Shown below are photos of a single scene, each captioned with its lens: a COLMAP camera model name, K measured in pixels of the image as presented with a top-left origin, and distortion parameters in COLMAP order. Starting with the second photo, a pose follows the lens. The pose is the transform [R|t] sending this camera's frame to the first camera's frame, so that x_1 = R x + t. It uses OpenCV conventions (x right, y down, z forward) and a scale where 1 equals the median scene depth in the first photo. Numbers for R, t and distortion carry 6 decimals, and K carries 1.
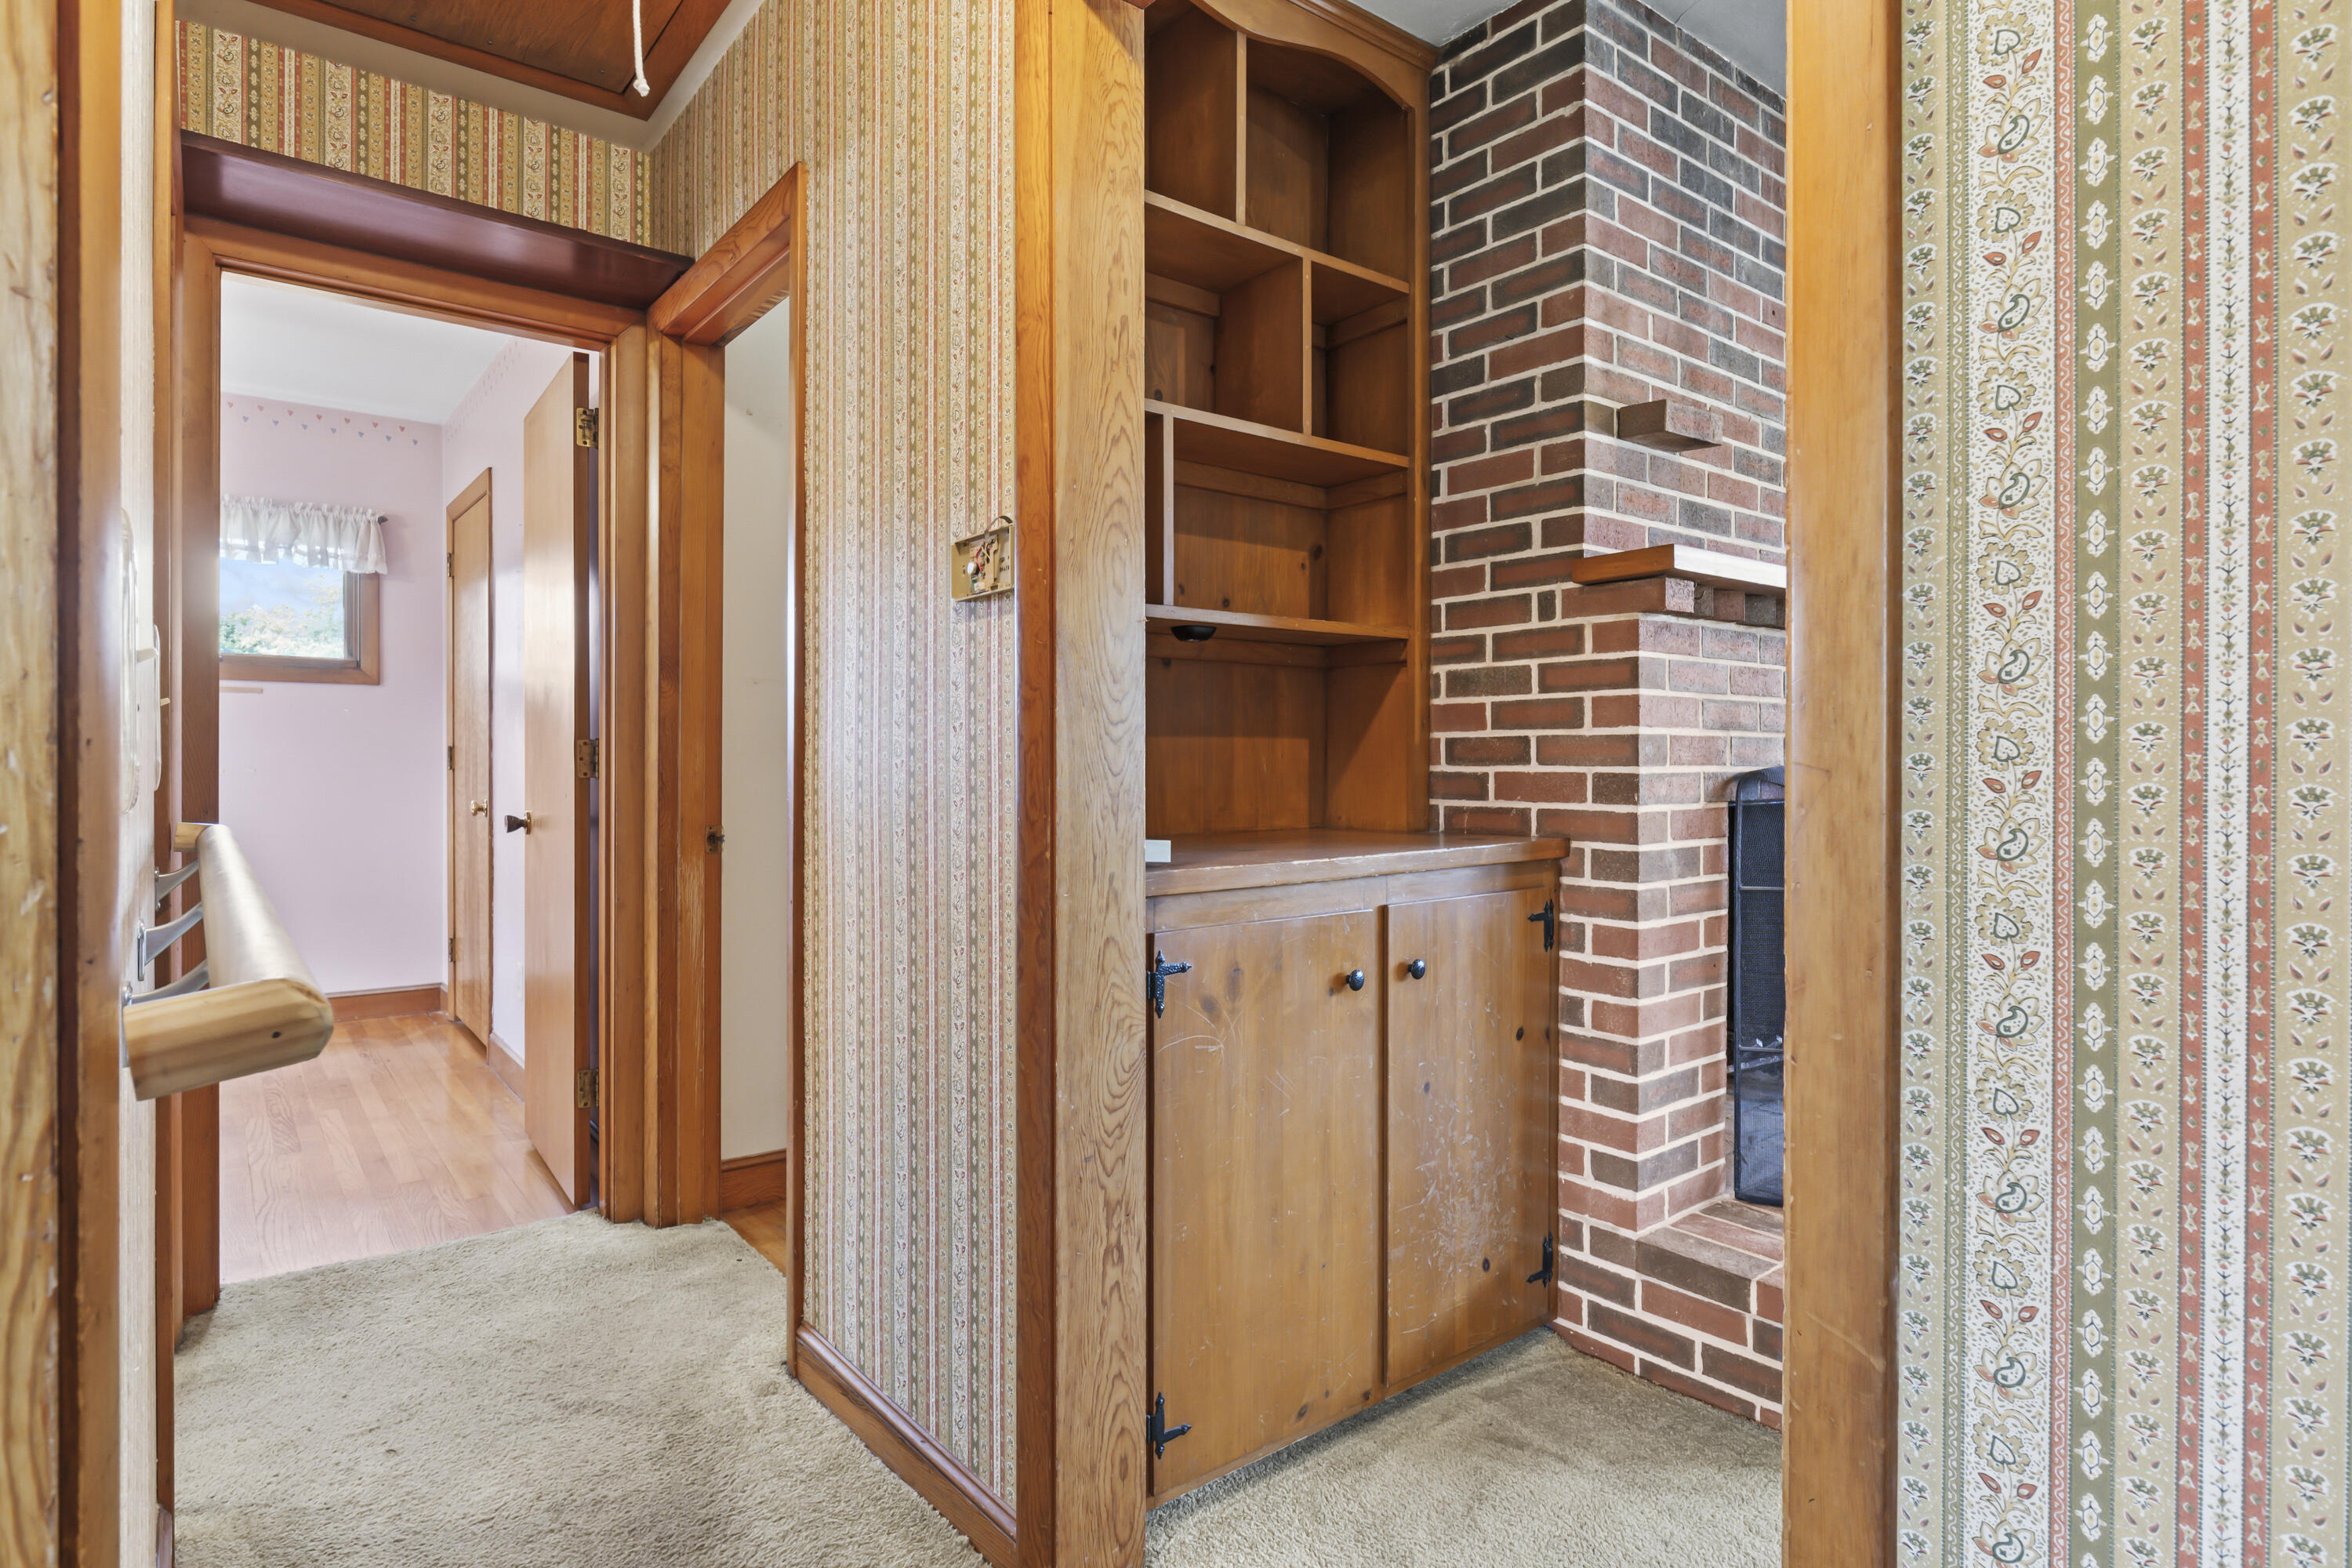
lens RADIAL K [[1253.3, 0, 1178.9], [0, 1253.3, 765.1], [0, 0, 1]] dist [-0.003019, -0.000361]
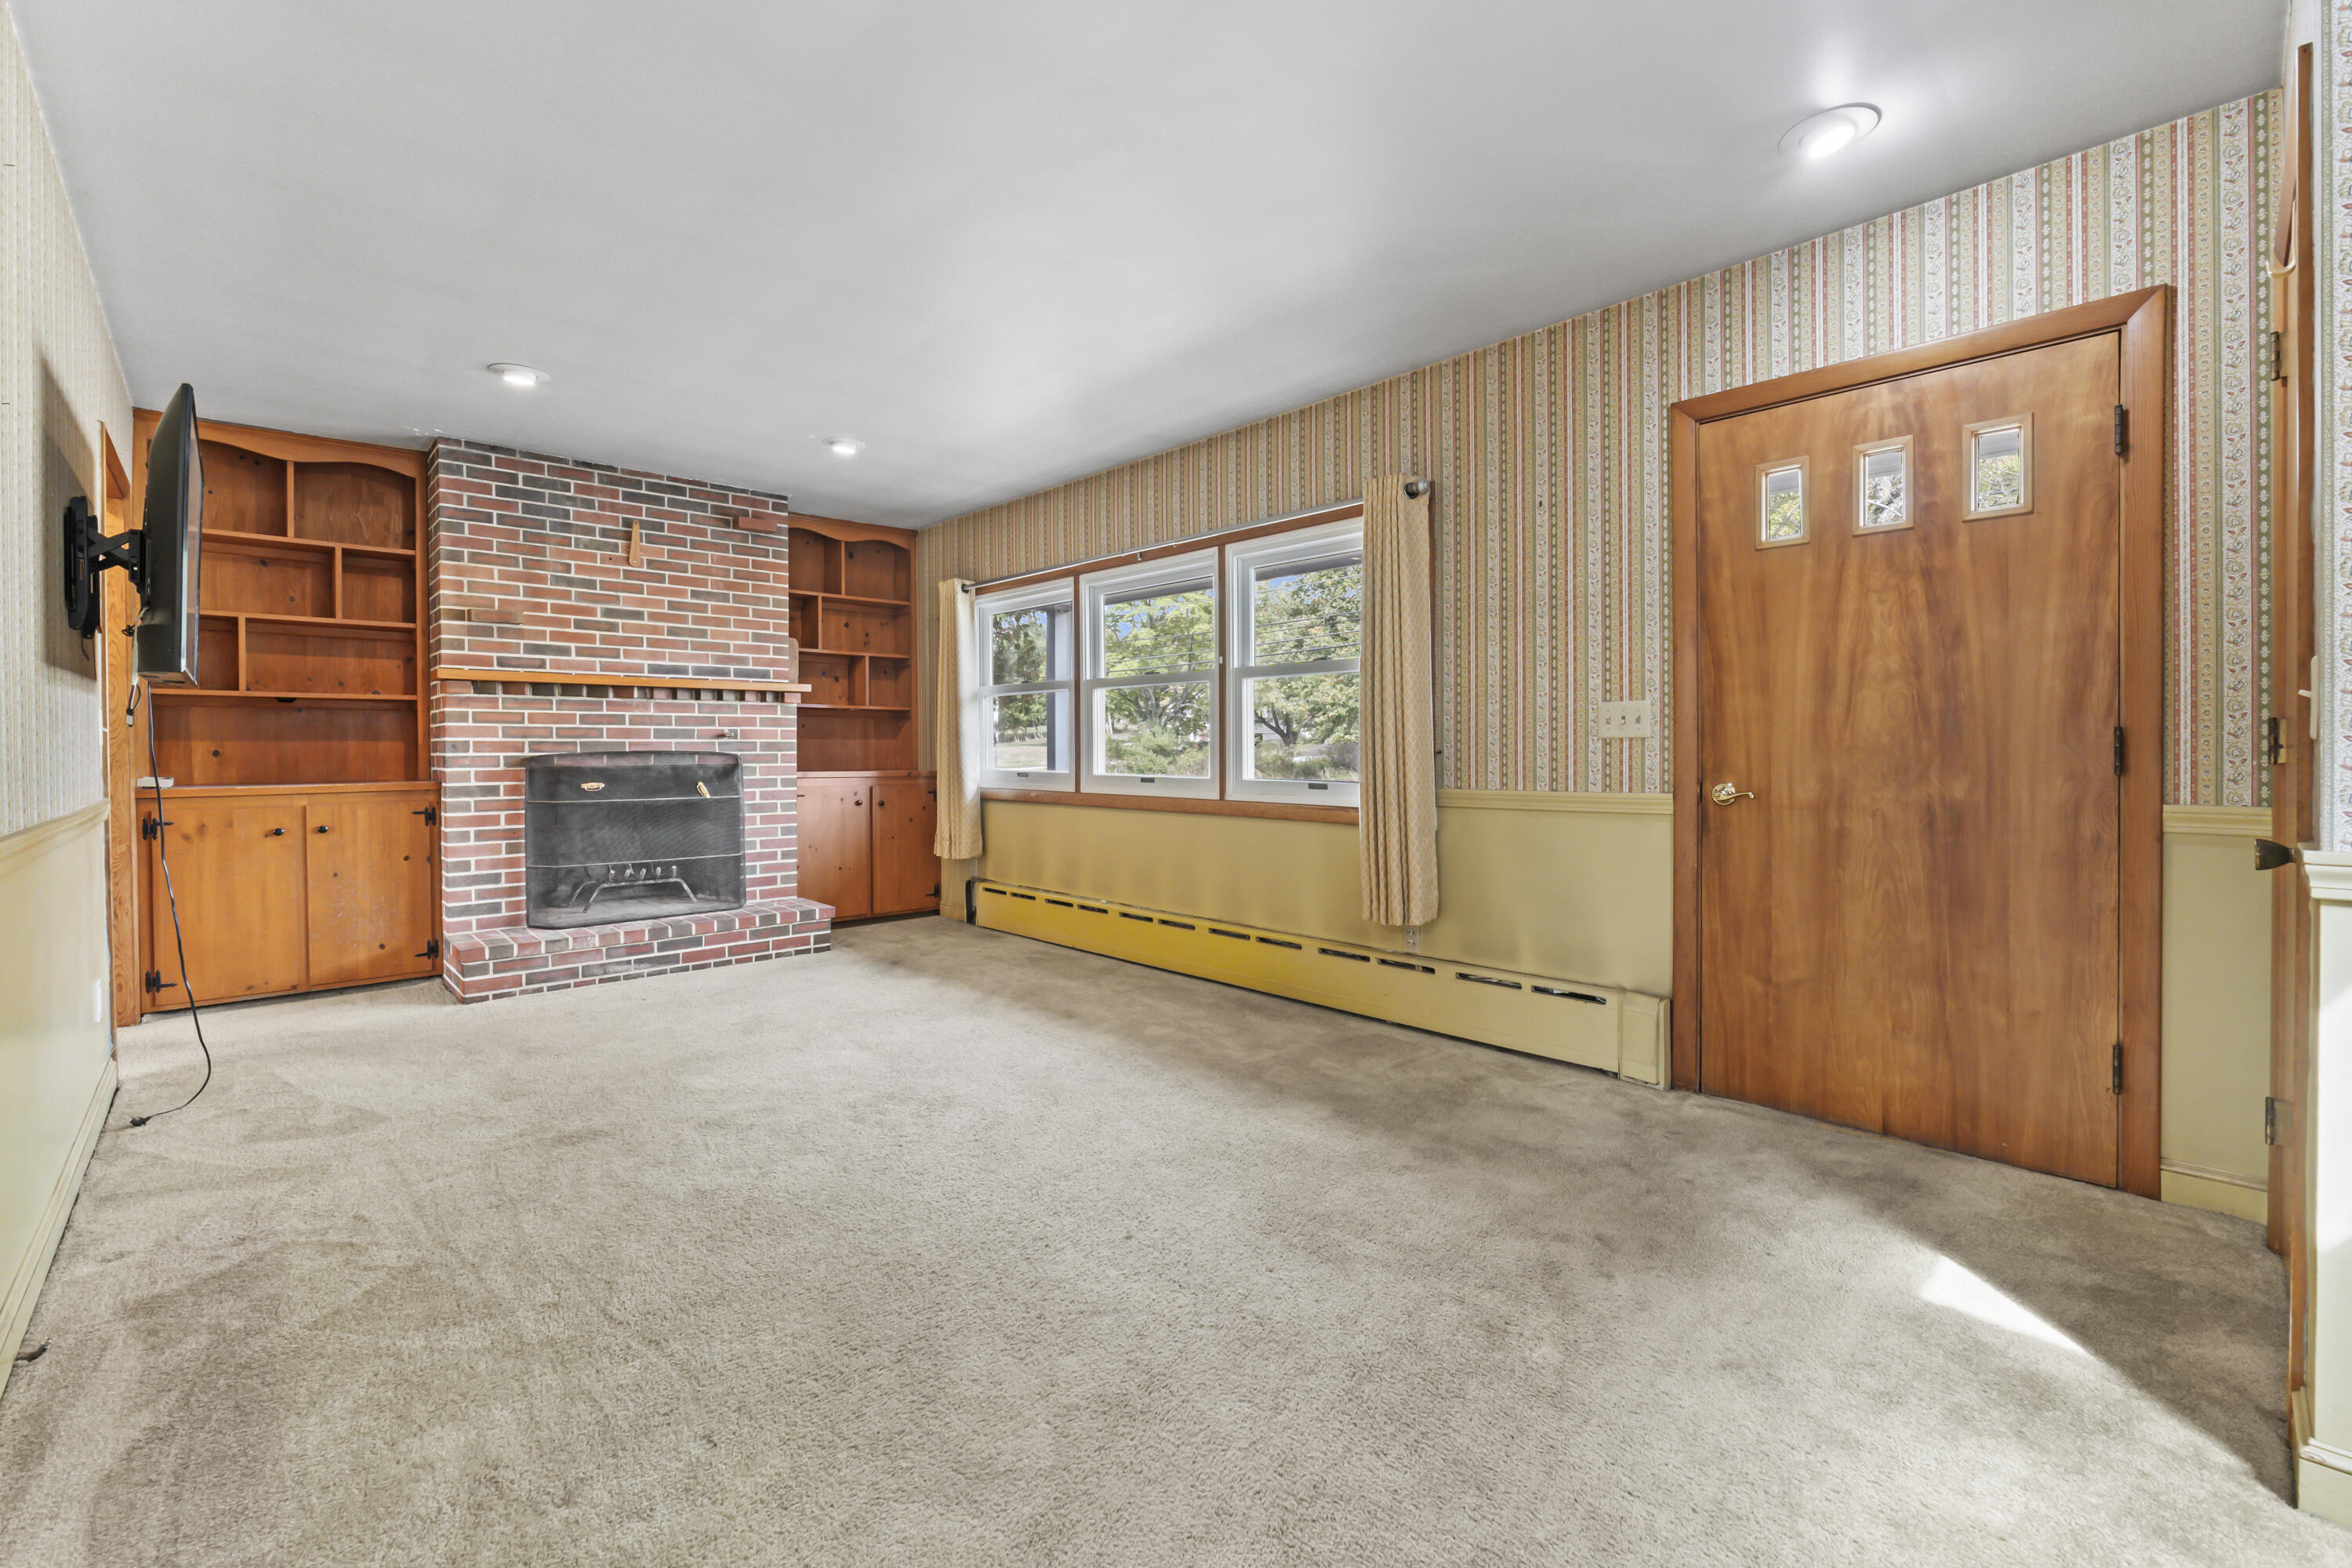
lens RADIAL K [[993.4, 0, 1172.7], [0, 993.4, 757.2], [0, 0, 1]] dist [-0.004946, -0.001178]
pose [[0.996545, -0.002091, 0.083027, 1.932499], [0.001823, 0.999993, 0.003305, 0.006448], [-0.083034, -0.003142, 0.996542, -1.324540]]
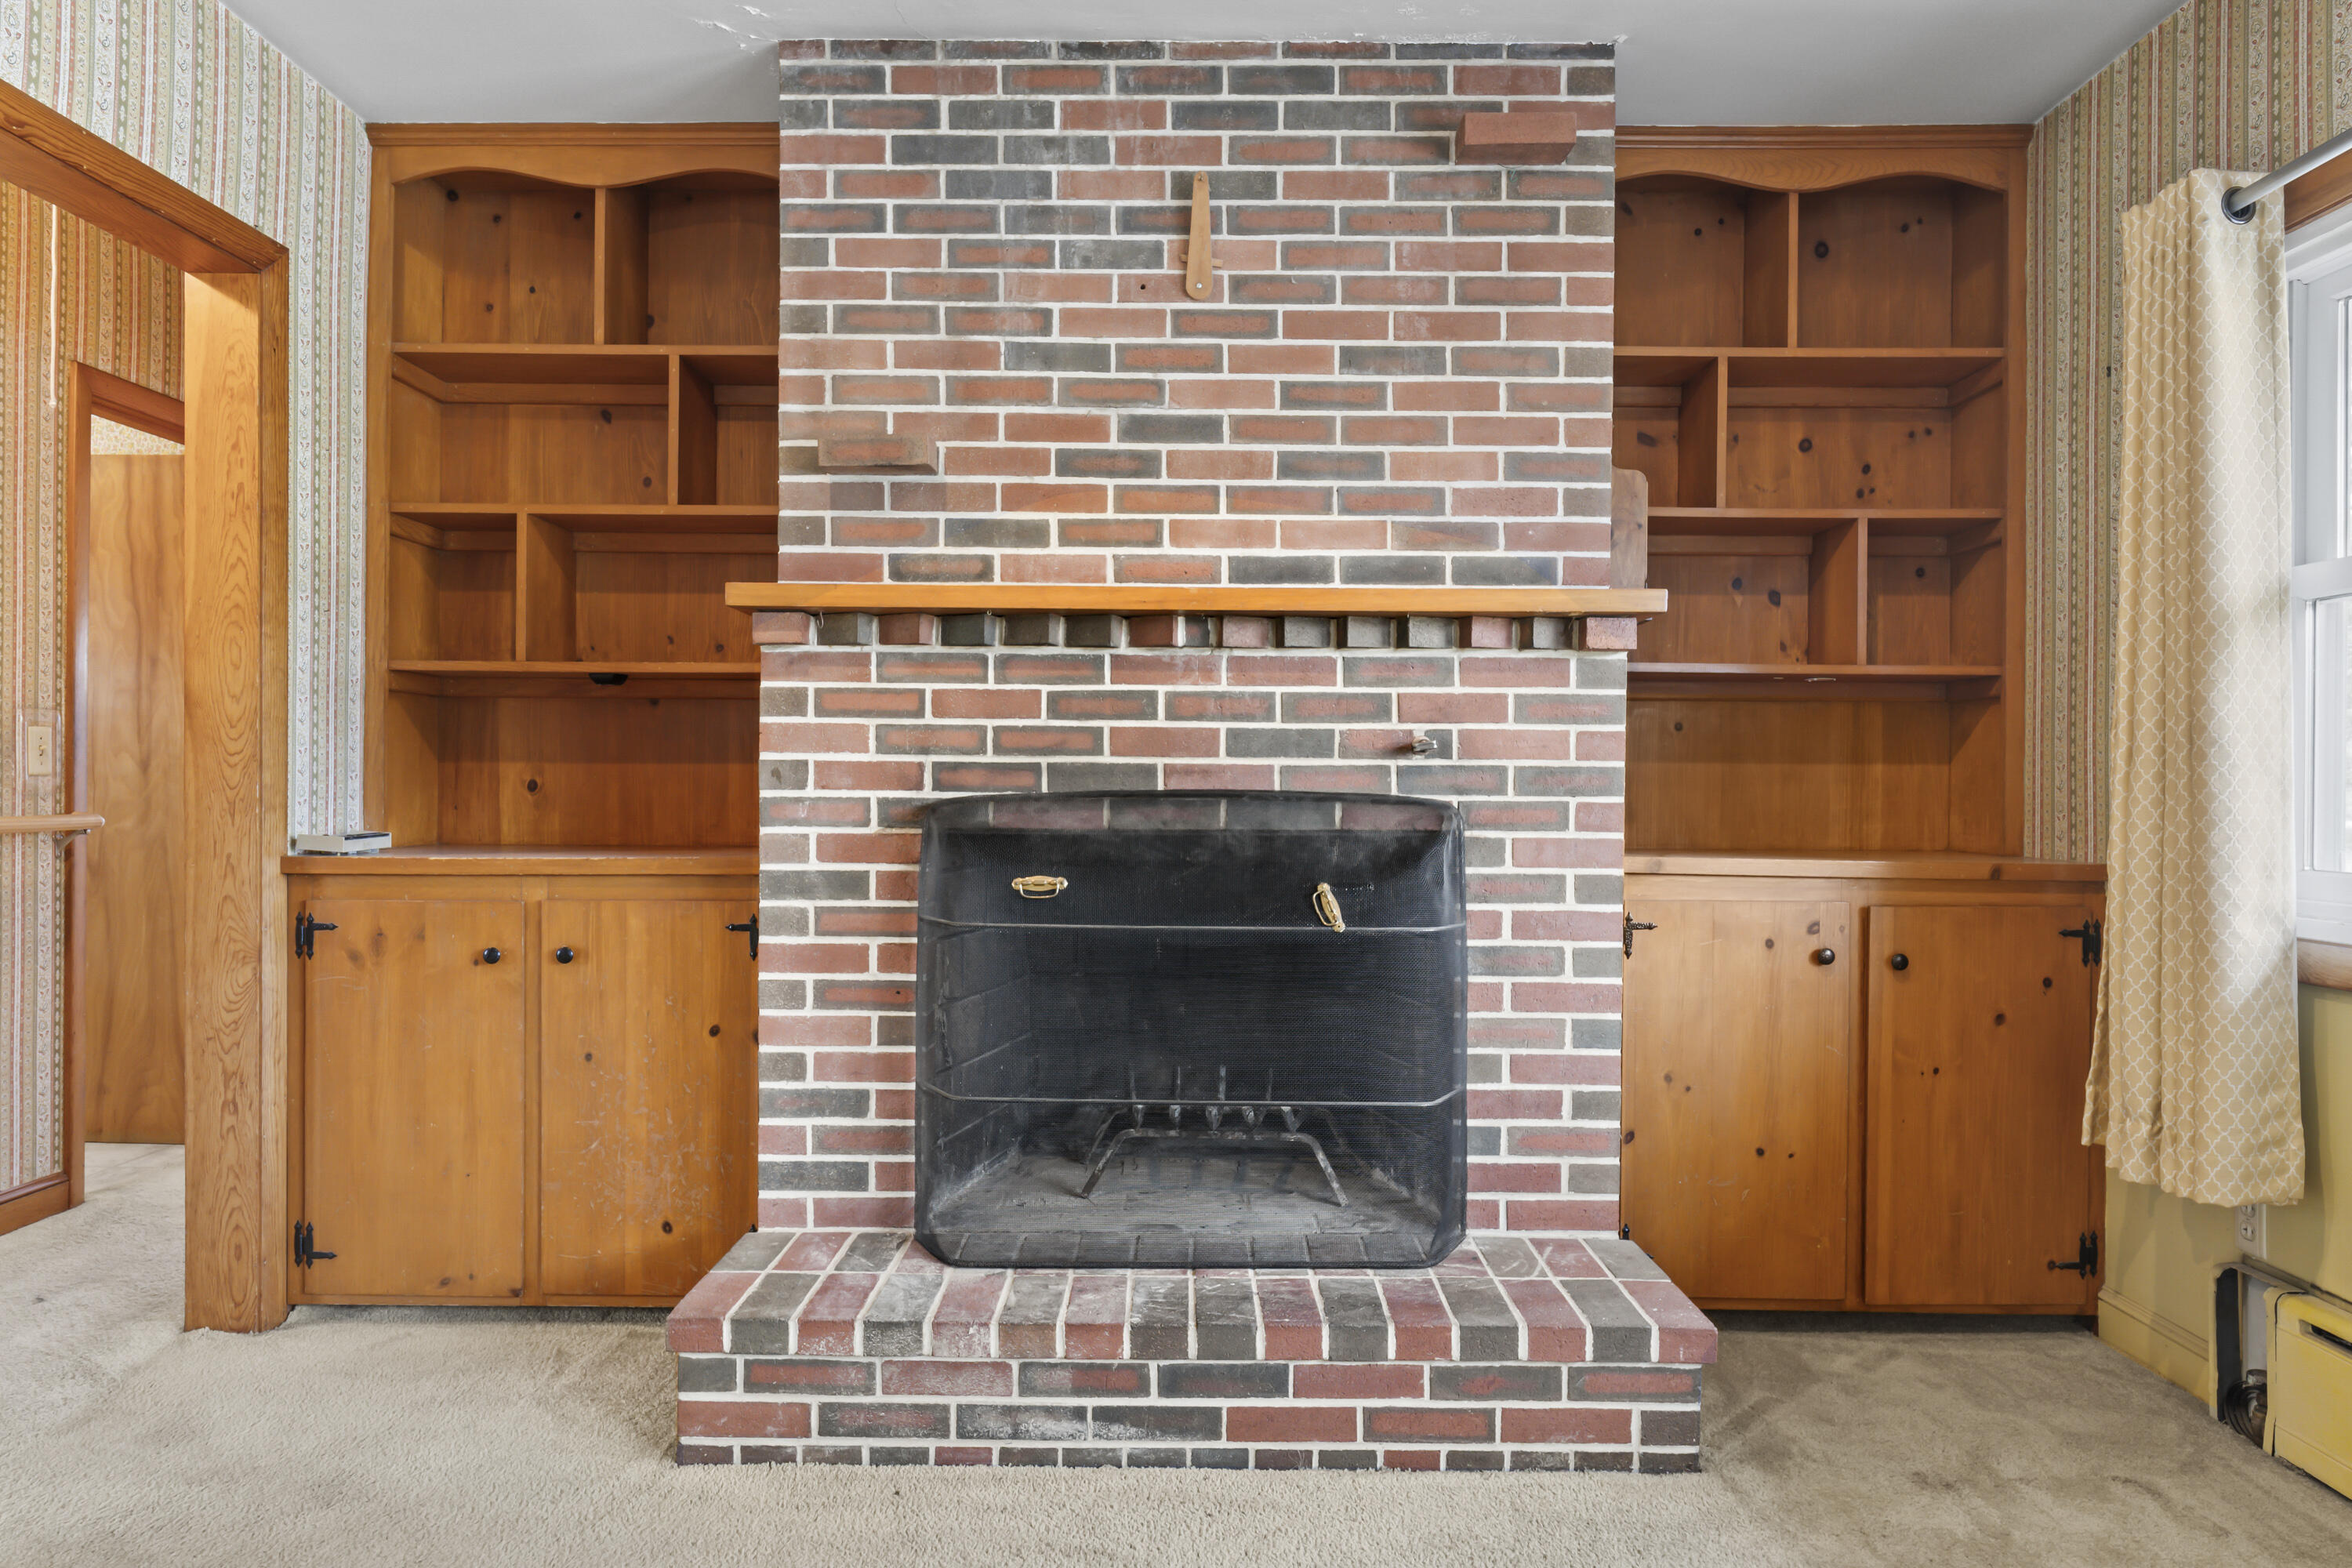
lens RADIAL K [[1438.5, 0, 1178.2], [0, 1438.5, 793.1], [0, 0, 1]] dist [-0.002571, -0.000429]
pose [[0.778425, 0.010182, -0.627655, 1.614385], [-0.012166, 0.999925, 0.001133, -0.002155], [0.627620, 0.006754, 0.778491, 0.310266]]
